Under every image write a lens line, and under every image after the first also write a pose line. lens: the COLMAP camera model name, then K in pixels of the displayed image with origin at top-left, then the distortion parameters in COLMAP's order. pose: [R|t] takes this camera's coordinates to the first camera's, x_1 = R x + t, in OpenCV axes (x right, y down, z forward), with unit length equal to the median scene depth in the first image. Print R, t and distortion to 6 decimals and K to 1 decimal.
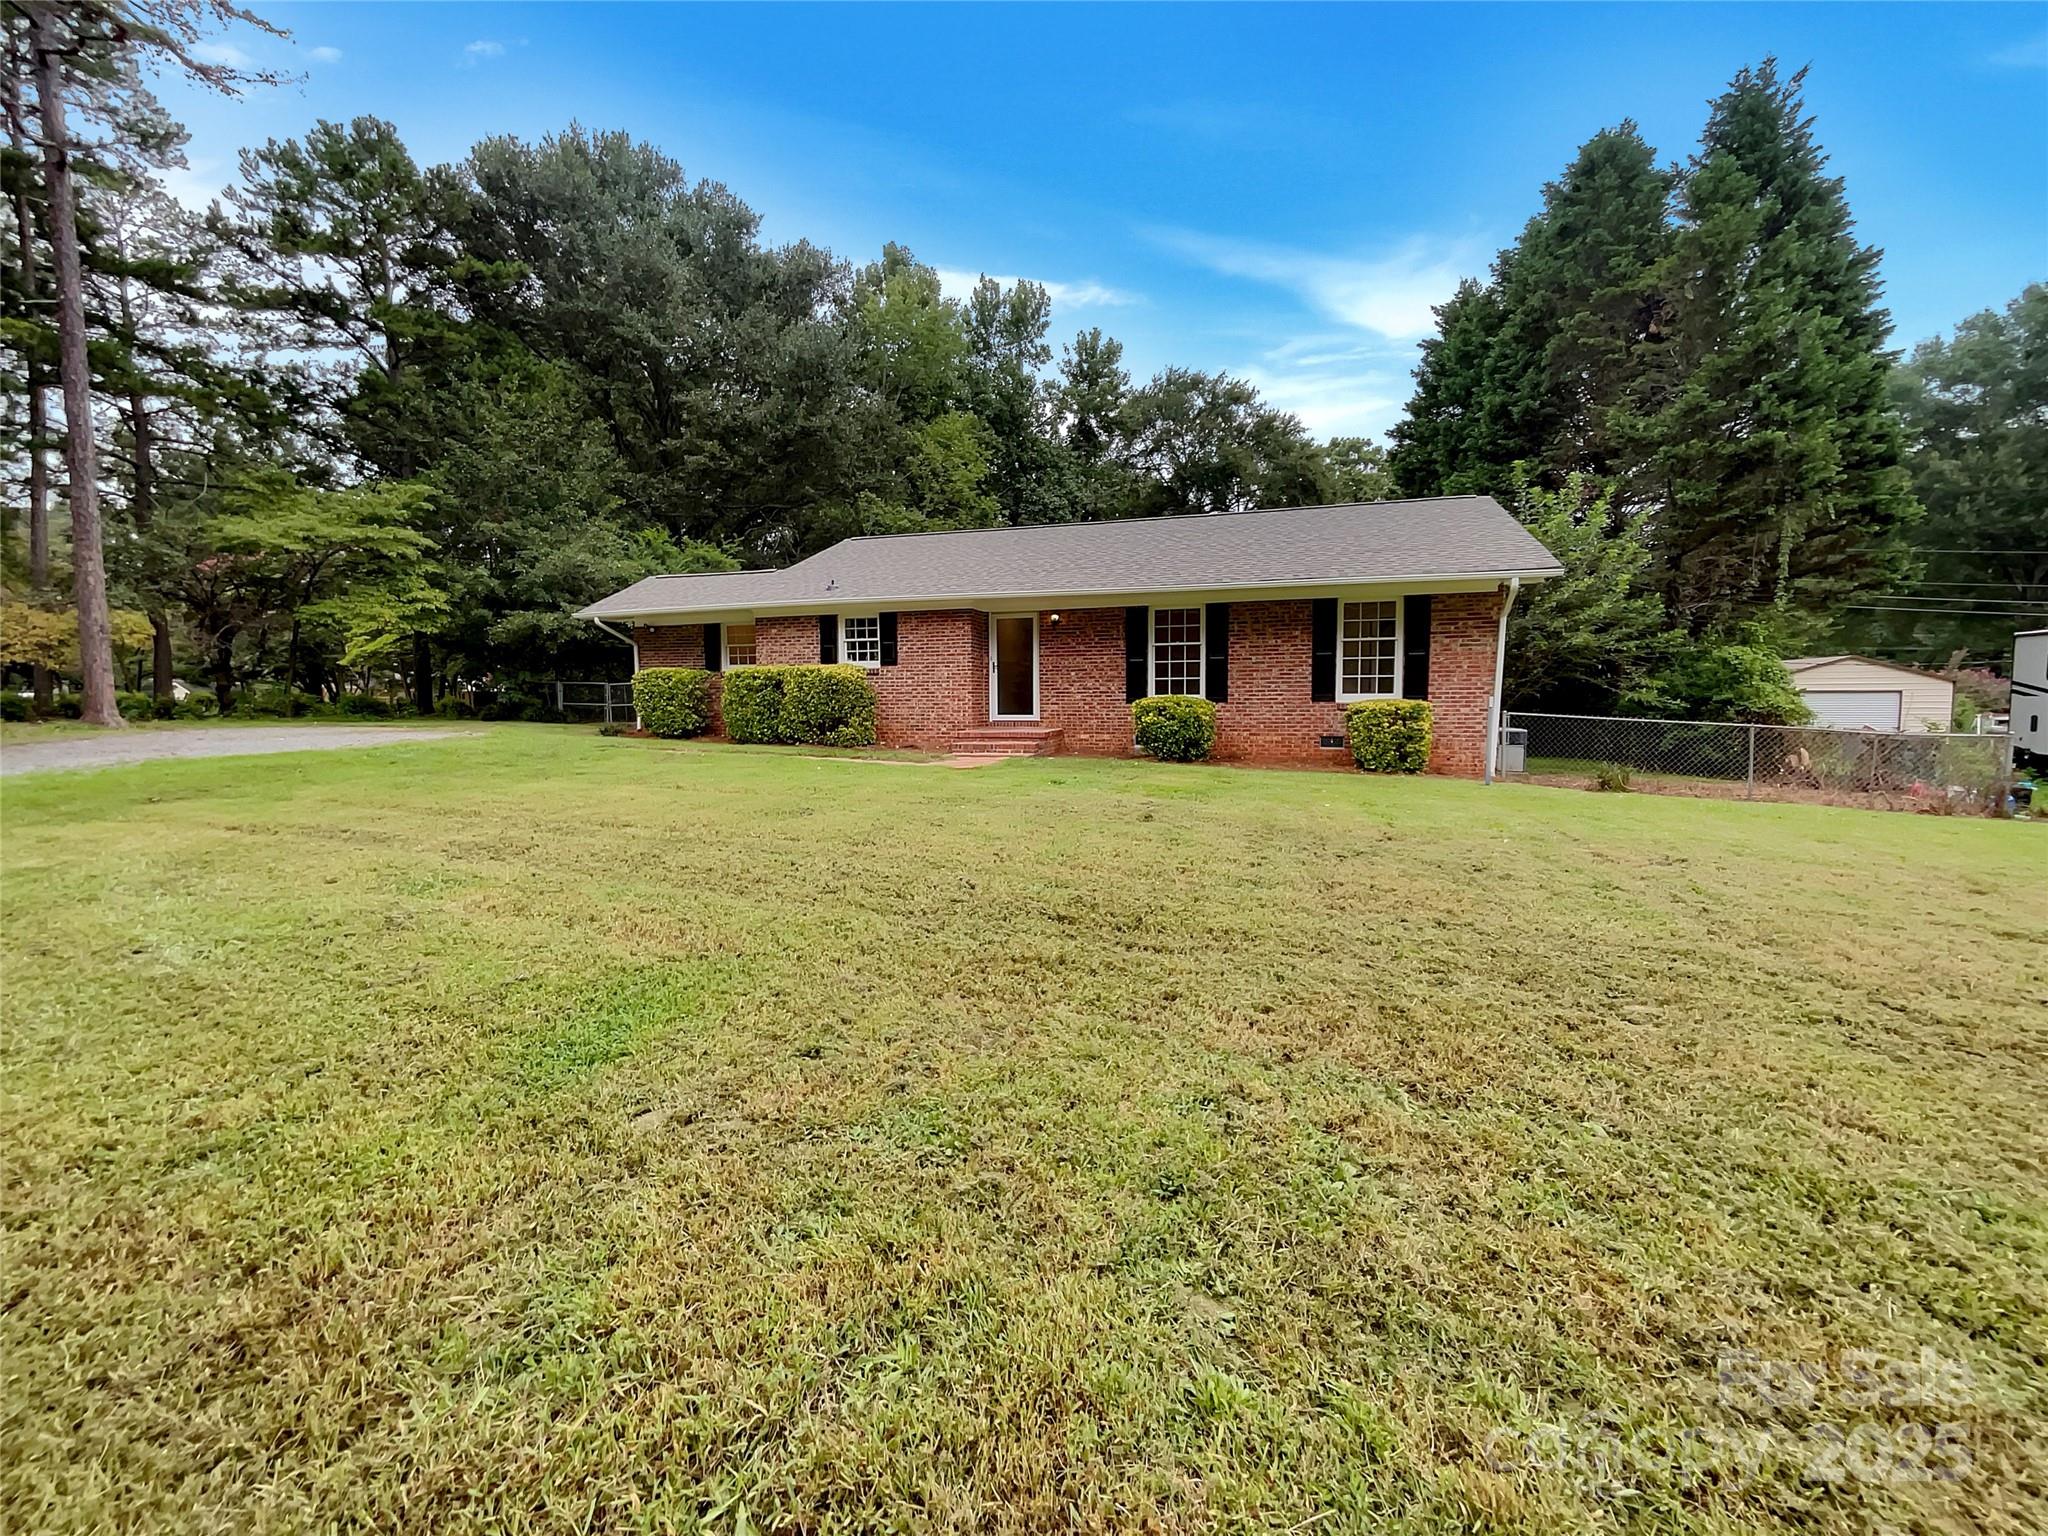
lens RADIAL K [[829.5, 0, 1025.9], [0, 829.5, 766.1], [0, 0, 1]] dist [-0.002362, 0.000761]
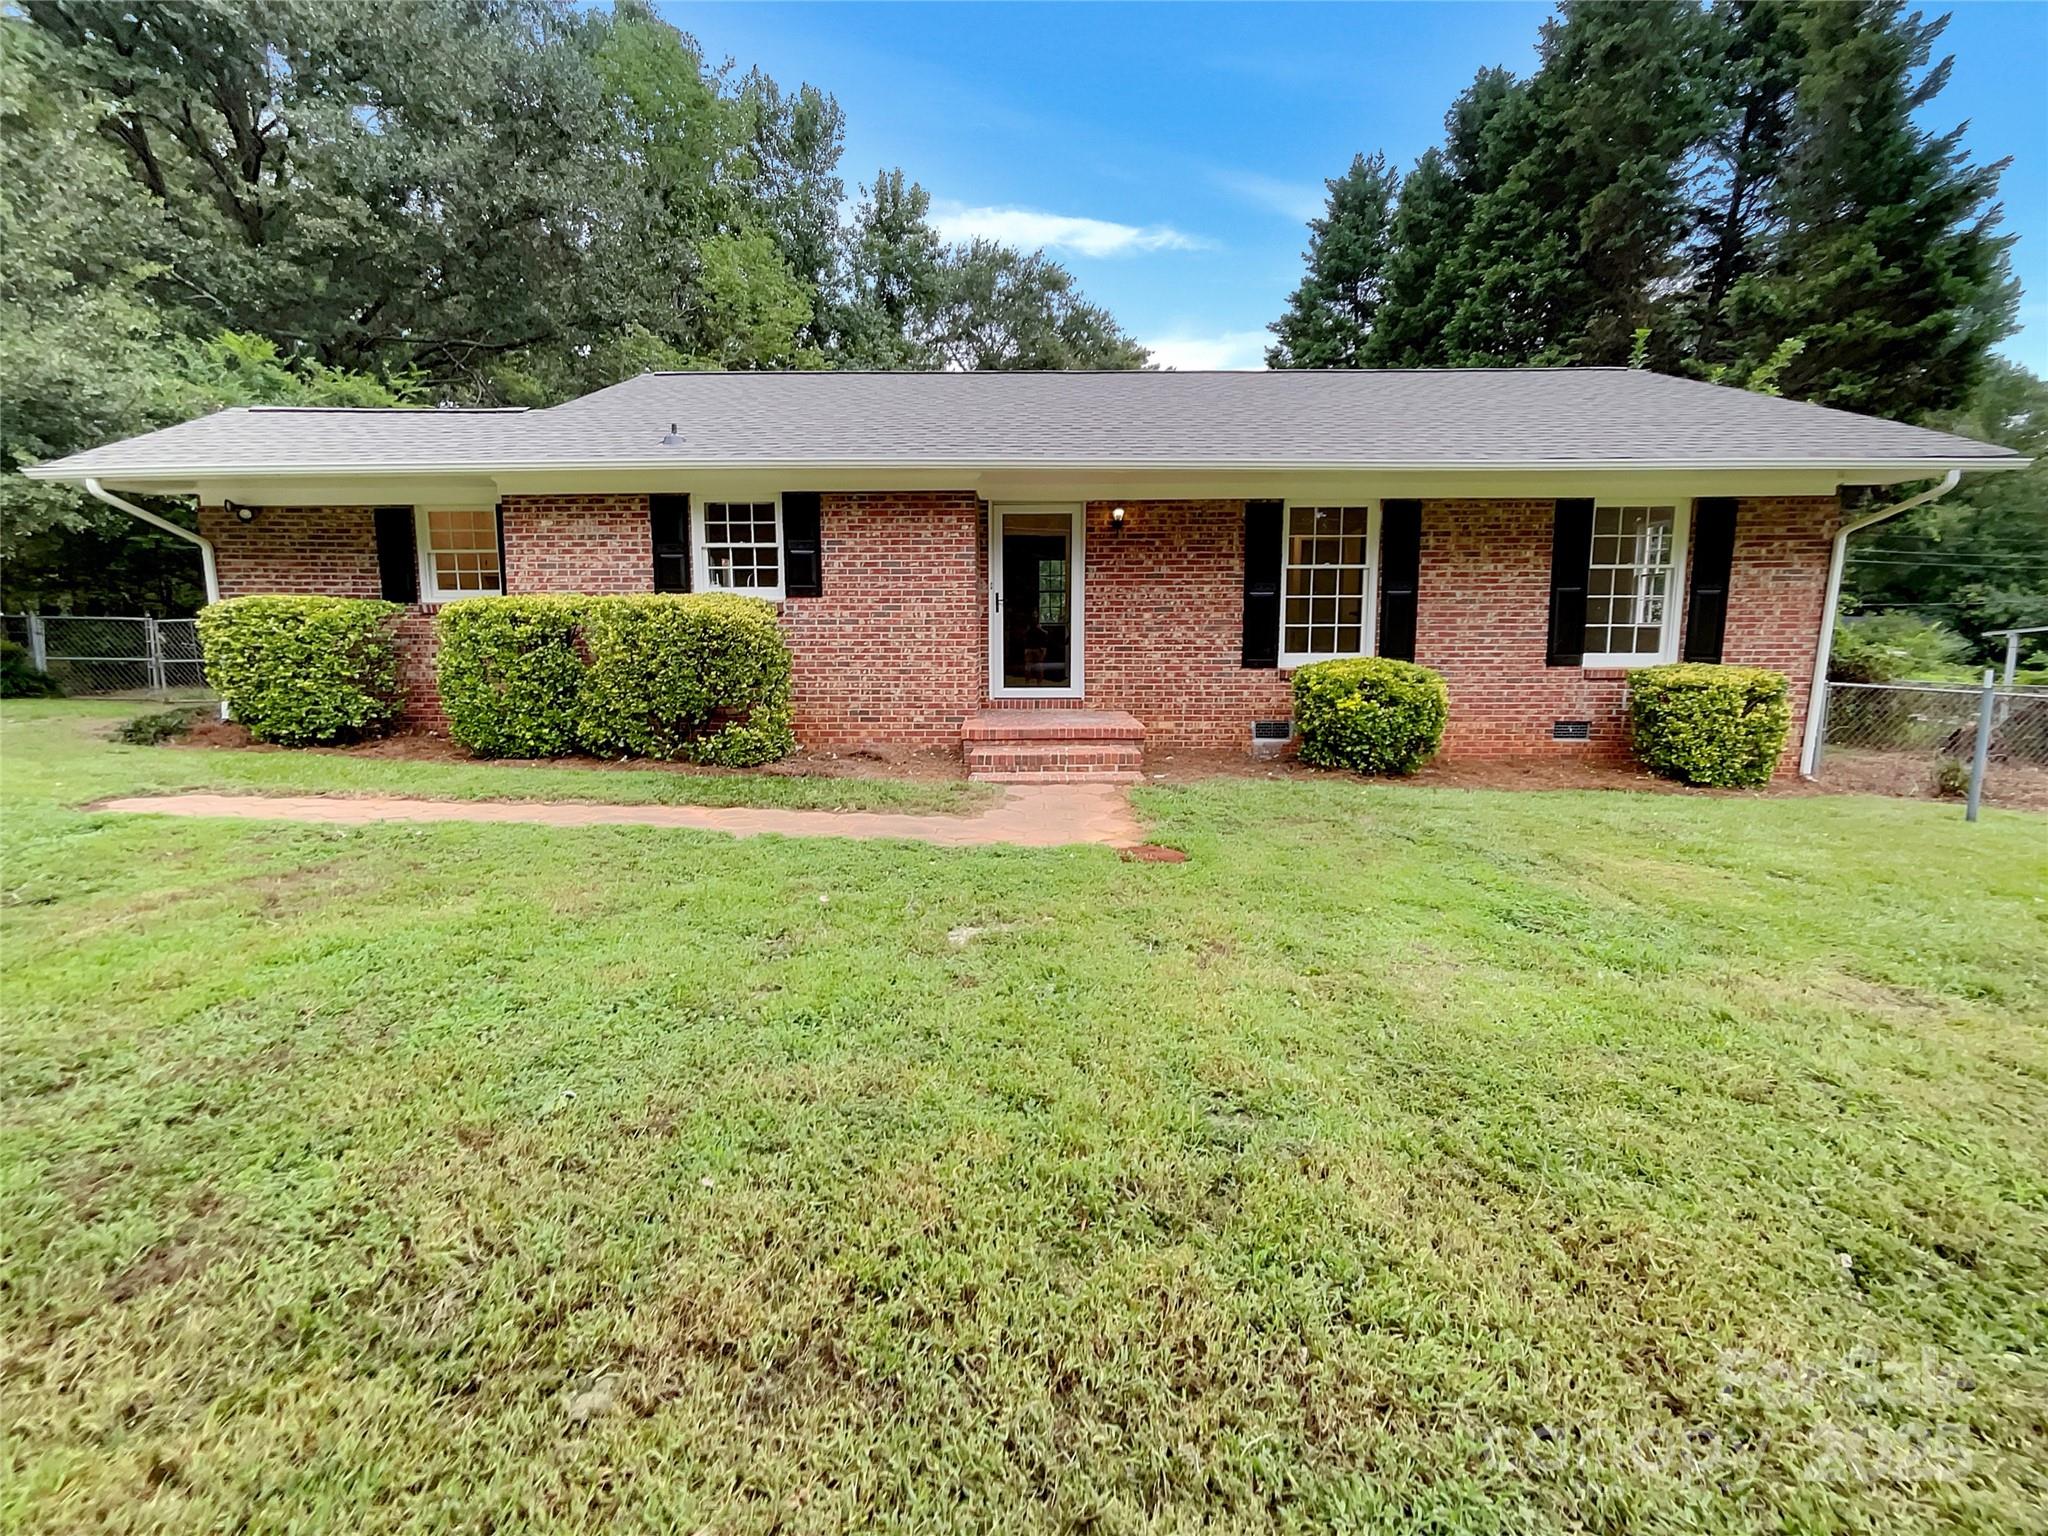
lens RADIAL K [[829.5, 0, 992.6], [0, 829.5, 728.8], [0, 0, 1]] dist [-0.002362, 0.000761]
pose [[0.956607, -0.034700, 0.289309, -0.199403], [0.020955, 0.998506, 0.050471, -0.061047], [-0.290628, -0.042218, 0.955904, 0.455148]]
